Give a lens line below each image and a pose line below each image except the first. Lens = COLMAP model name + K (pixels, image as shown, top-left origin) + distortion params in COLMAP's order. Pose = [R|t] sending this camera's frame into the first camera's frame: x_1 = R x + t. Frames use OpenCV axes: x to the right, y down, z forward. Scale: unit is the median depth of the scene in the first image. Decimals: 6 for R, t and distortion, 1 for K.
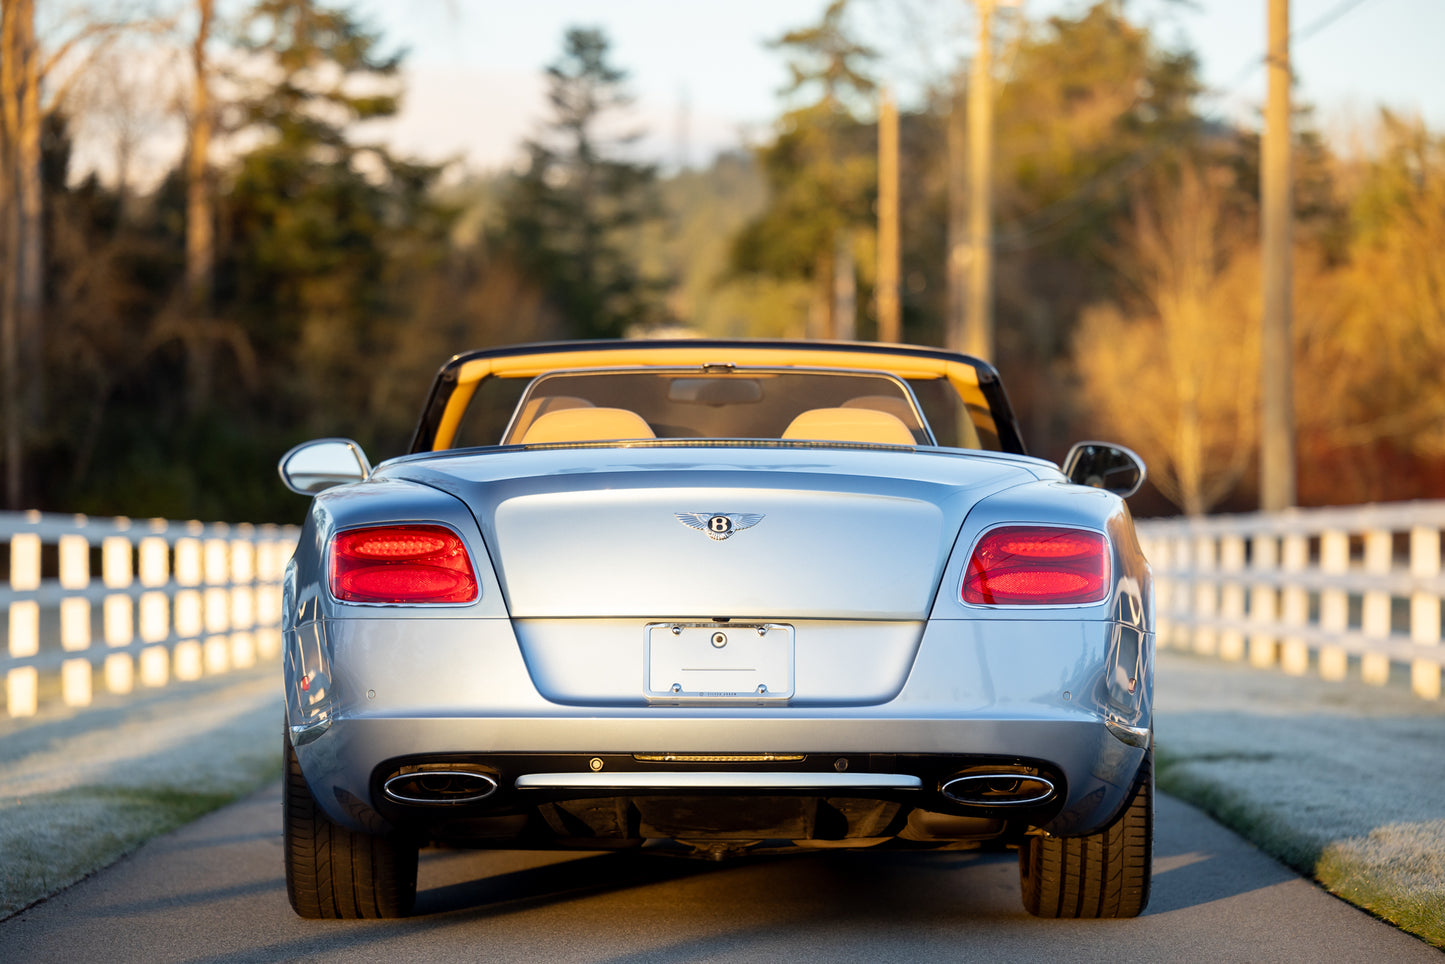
lens RADIAL K [[6334.7, 0, 725.5], [0, 6334.7, 486.7], [0, 0, 1]] dist [0.190454, 0.000000]
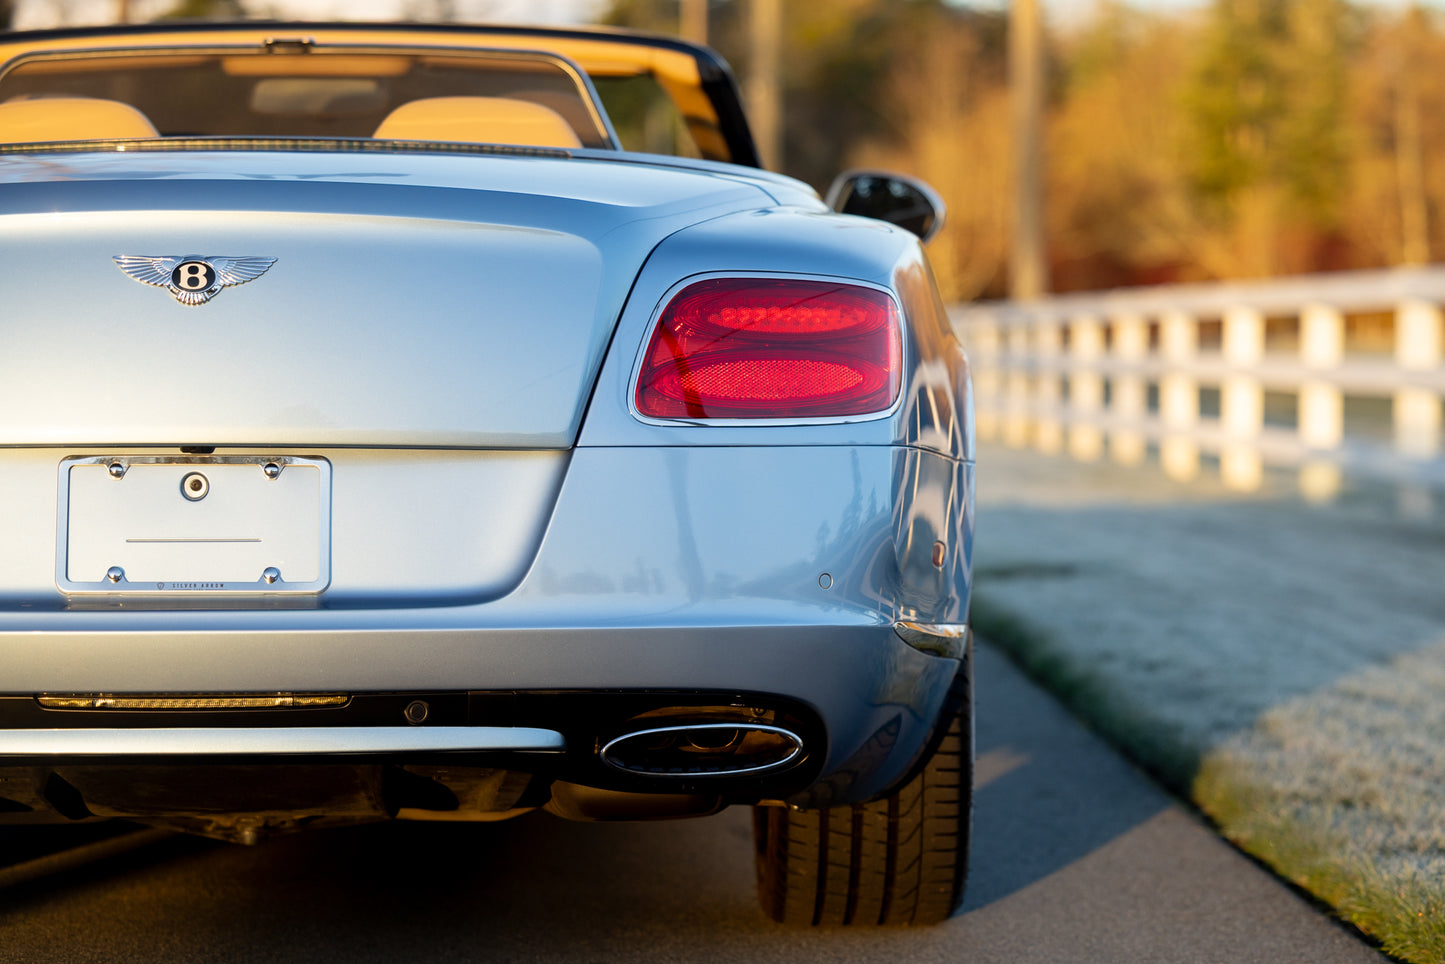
lens RADIAL K [[5284.6, 0, 726.3], [0, 5284.6, 481.1], [0, 0, 1]] dist [-0.055057, 0.000000]
pose [[0.999480, -0.006197, 0.031639, 0.029750], [0.005030, 0.999309, 0.036814, 0.006827], [-0.031846, -0.036636, 0.998821, 0.523863]]
